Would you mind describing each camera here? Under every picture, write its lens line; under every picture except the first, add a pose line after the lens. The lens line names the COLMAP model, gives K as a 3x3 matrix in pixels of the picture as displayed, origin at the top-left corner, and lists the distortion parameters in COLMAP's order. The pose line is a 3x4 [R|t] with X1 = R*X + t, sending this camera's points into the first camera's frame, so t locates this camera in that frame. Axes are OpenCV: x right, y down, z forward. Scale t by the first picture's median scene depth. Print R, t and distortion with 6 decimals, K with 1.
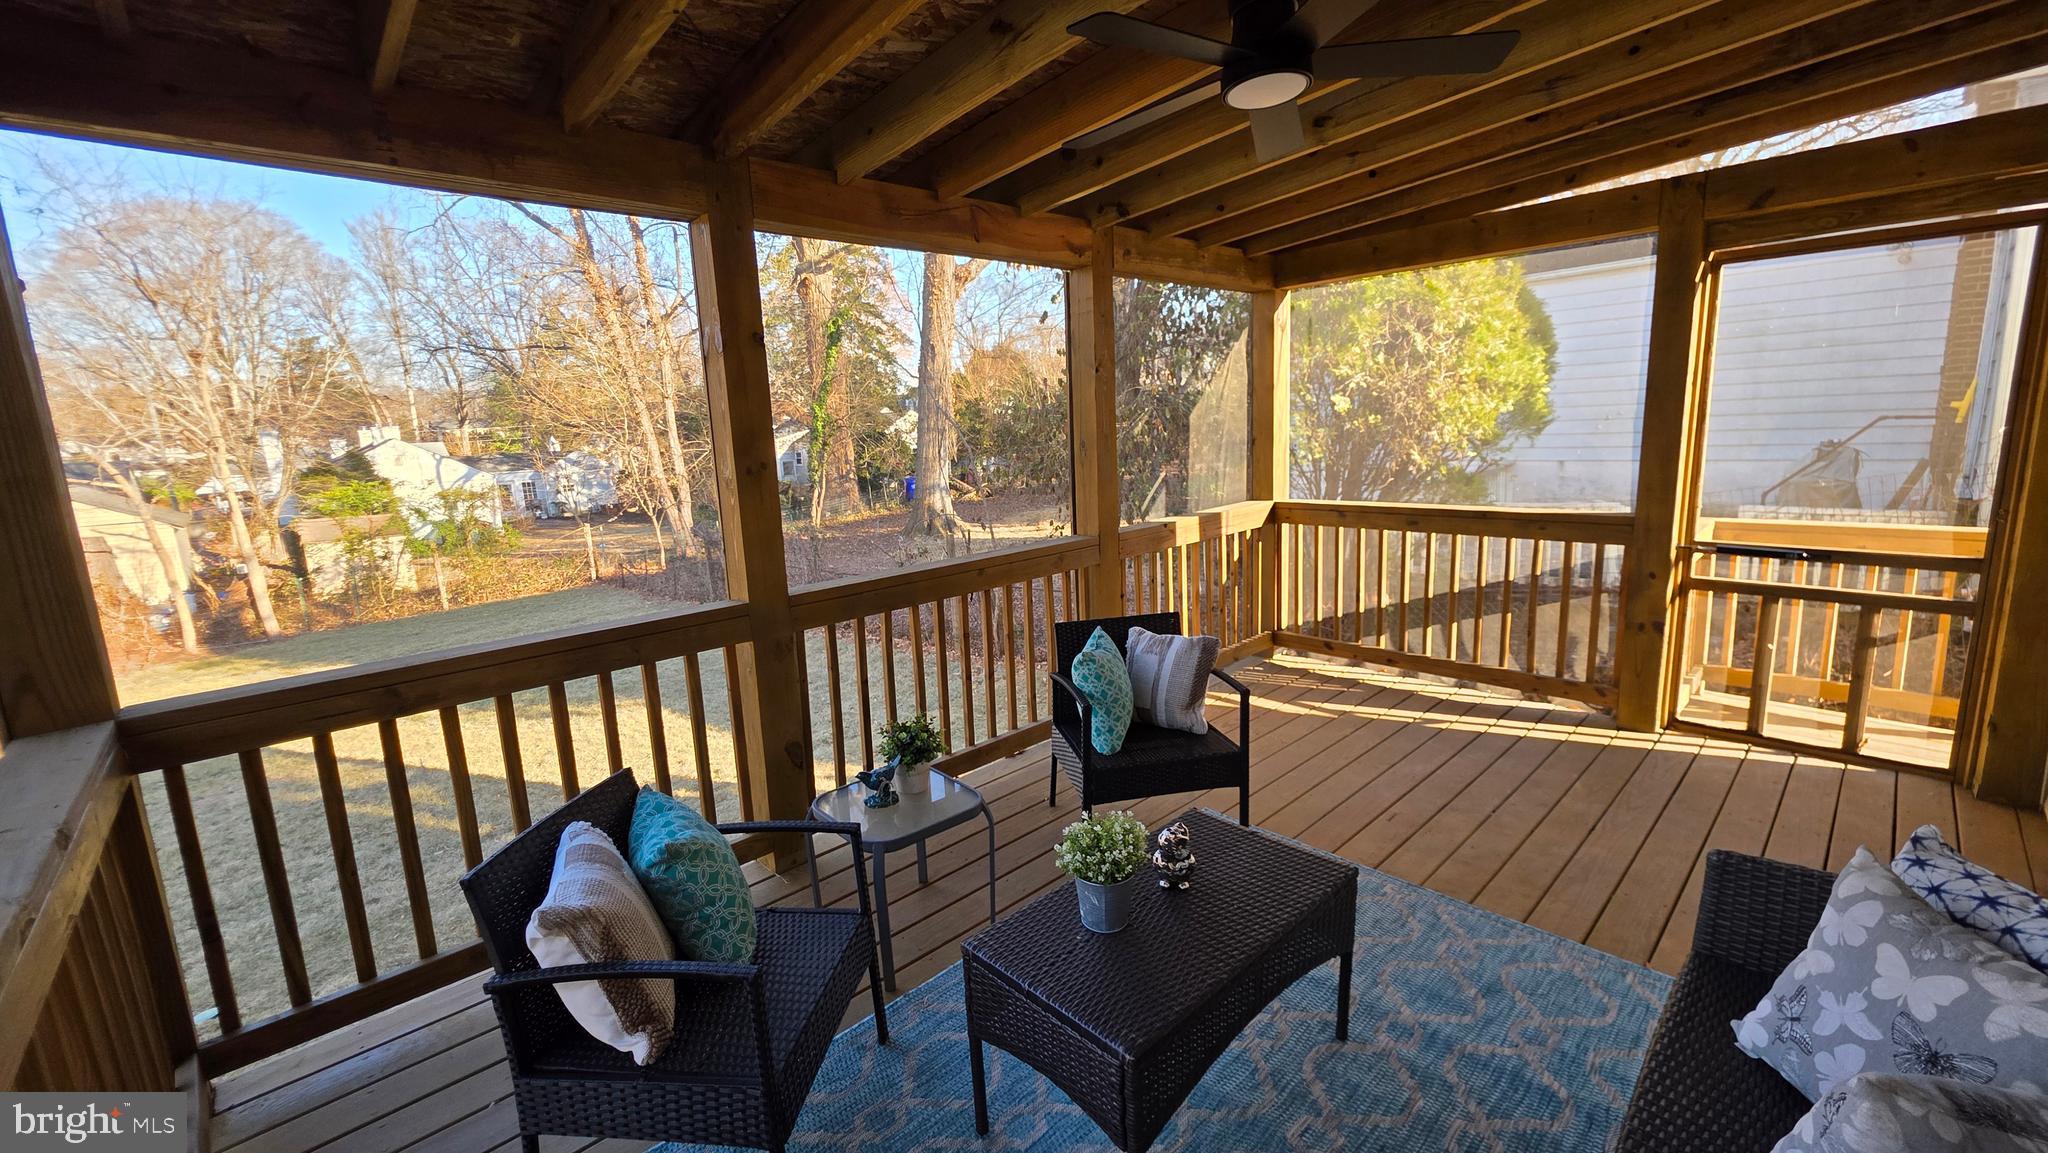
lens RADIAL K [[821.4, 0, 1021.1], [0, 821.4, 570.6], [0, 0, 1]] dist [0.001904, -0.000236]
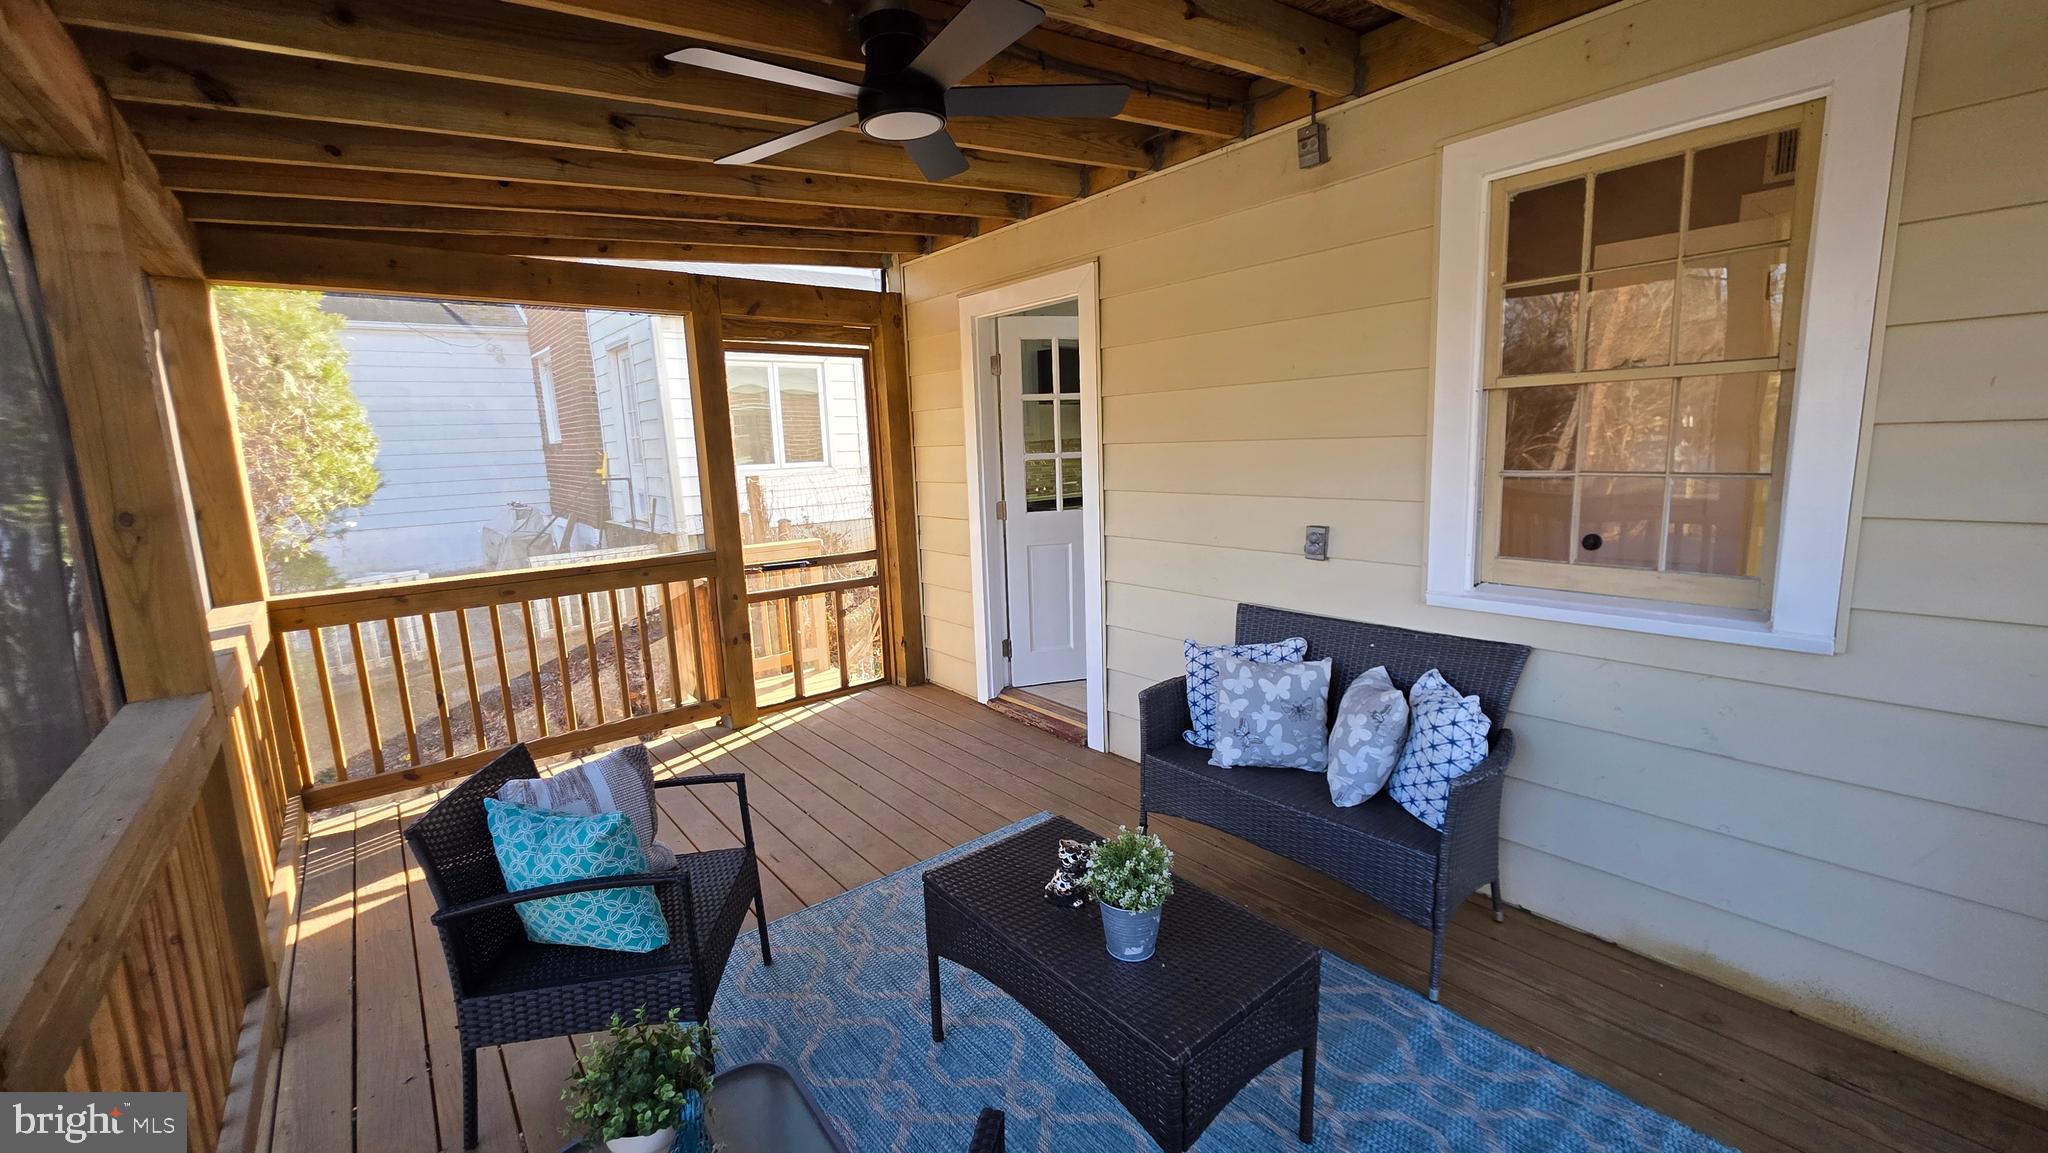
lens RADIAL K [[821.4, 0, 1021.1], [0, 821.4, 570.6], [0, 0, 1]] dist [0.001904, -0.000236]
pose [[0.079744, -0.118921, 0.989696, -0.415747], [0.209100, 0.972764, 0.100038, -0.068302], [-0.974637, 0.198968, 0.102438, 0.474977]]
